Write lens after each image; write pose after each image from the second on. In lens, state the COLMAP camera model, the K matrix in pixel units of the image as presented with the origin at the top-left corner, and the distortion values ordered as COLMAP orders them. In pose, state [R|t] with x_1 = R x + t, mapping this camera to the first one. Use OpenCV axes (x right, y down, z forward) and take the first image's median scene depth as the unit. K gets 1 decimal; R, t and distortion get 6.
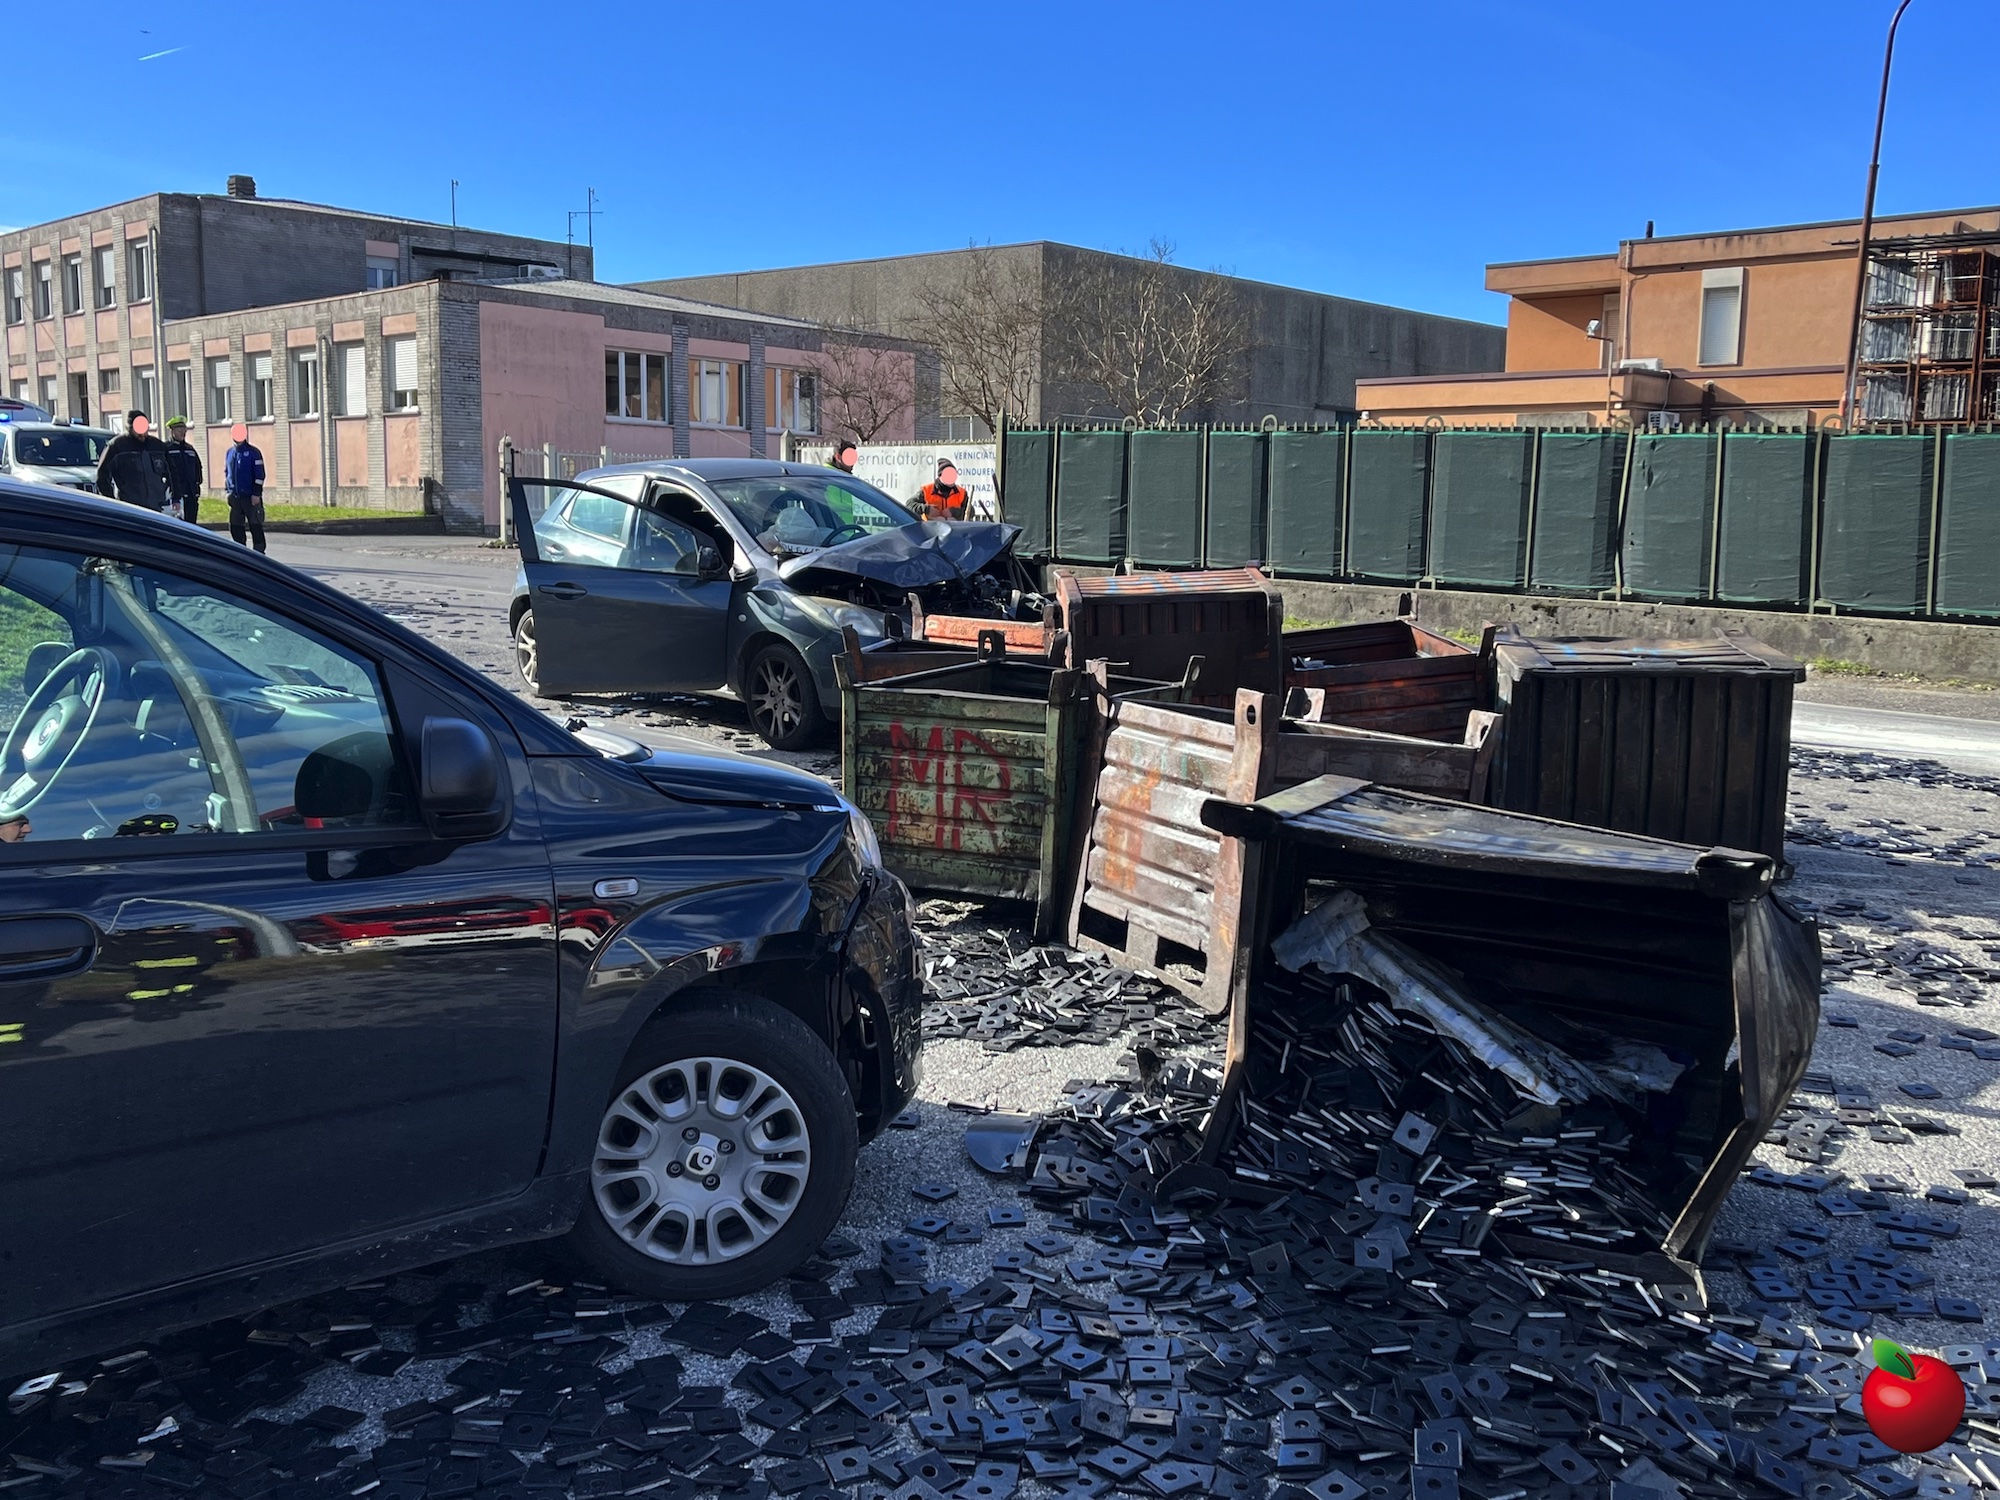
lens RADIAL K [[1889.8, 0, 998.5], [0, 1889.8, 751.5], [0, 0, 1]] dist [0.010163, 0.000000]
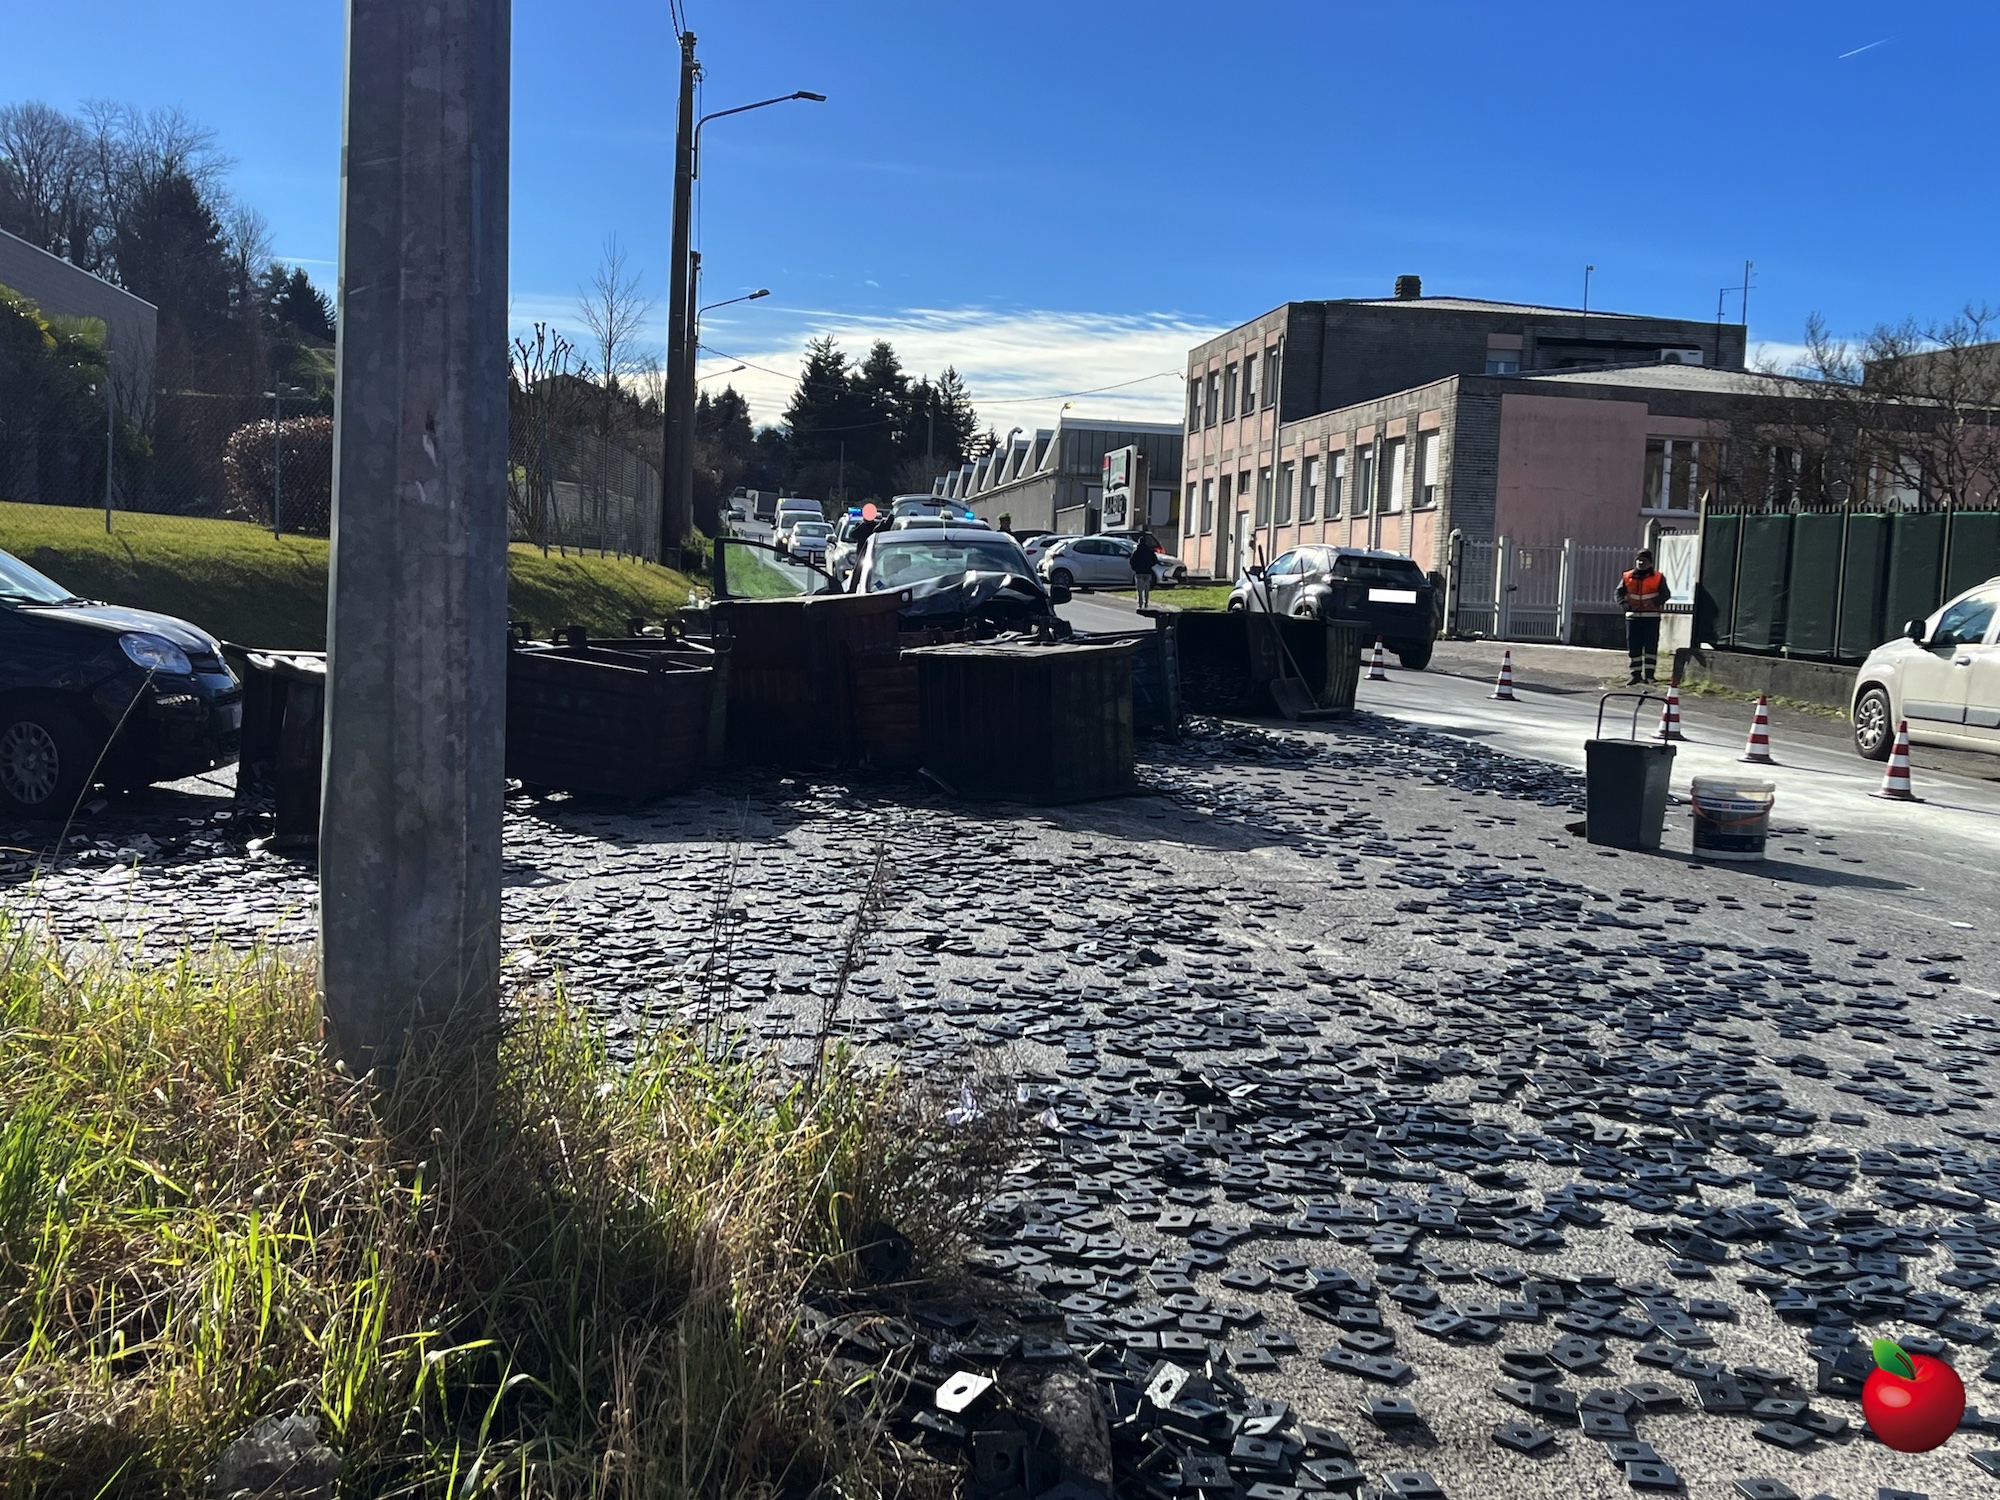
lens RADIAL K [[2217.5, 0, 1003.0], [0, 2217.5, 751.9], [0, 0, 1]] dist [-0.002096, 0.000000]
pose [[0.797545, 0.053676, -0.600867, 0.200744], [-0.095889, 0.994650, -0.038423, 0.013696], [0.595590, 0.088260, 0.798425, -0.047638]]
